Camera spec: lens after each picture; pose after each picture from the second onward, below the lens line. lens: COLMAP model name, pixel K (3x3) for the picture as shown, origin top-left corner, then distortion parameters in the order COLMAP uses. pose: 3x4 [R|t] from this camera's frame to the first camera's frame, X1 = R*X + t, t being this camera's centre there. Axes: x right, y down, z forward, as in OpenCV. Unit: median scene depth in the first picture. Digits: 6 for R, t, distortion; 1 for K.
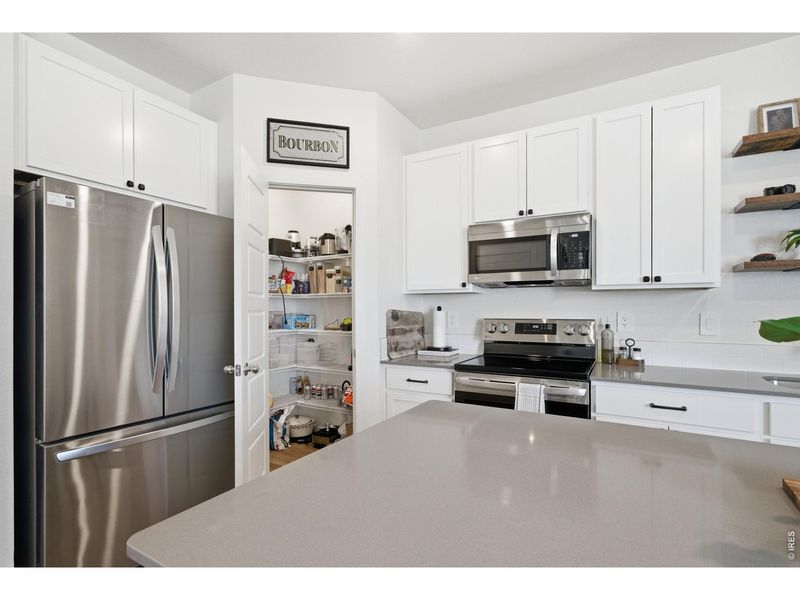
lens RADIAL K [[387.5, 0, 396.4], [0, 387.5, 304.5], [0, 0, 1]] dist [-0.004376, 0.005572]
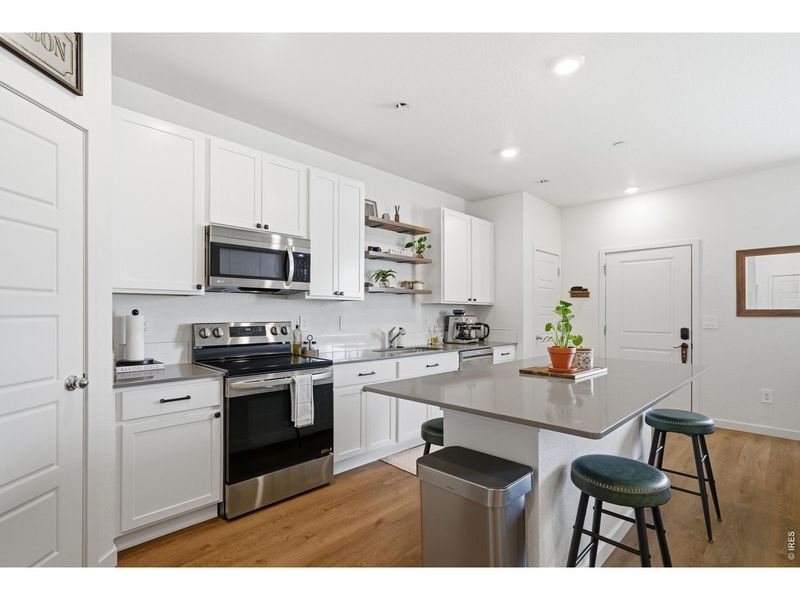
lens RADIAL K [[387.5, 0, 375.7], [0, 387.5, 312.1], [0, 0, 1]] dist [-0.004376, 0.005572]
pose [[0.305158, 0.003971, 0.952293, -0.622567], [-0.010681, 0.999943, -0.000747, 0.005273], [-0.952242, -0.009944, 0.305183, 0.346965]]
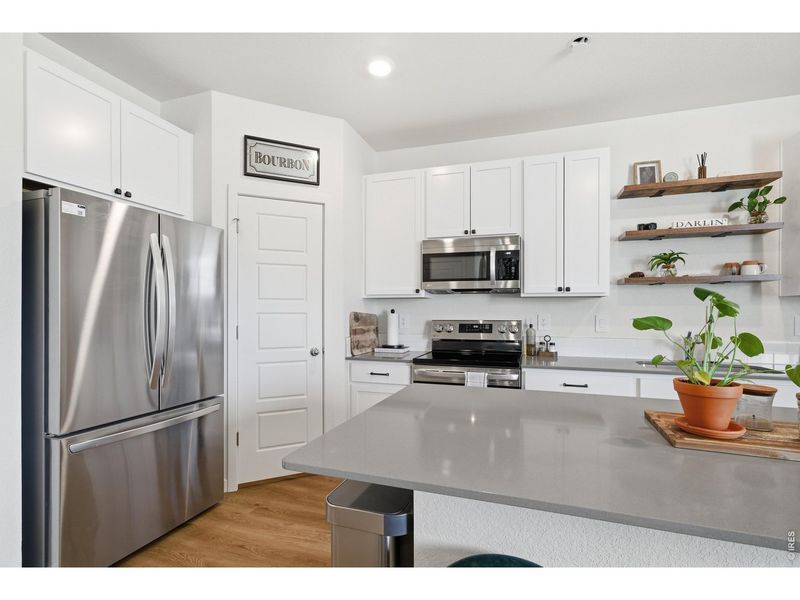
lens RADIAL K [[387.5, 0, 396.5], [0, 387.5, 306.4], [0, 0, 1]] dist [-0.004376, 0.005572]
pose [[0.980315, 0.005305, 0.197371, -0.128778], [-0.004935, 0.999985, -0.002366, -0.001748], [-0.197380, 0.001345, 0.980326, -0.143175]]
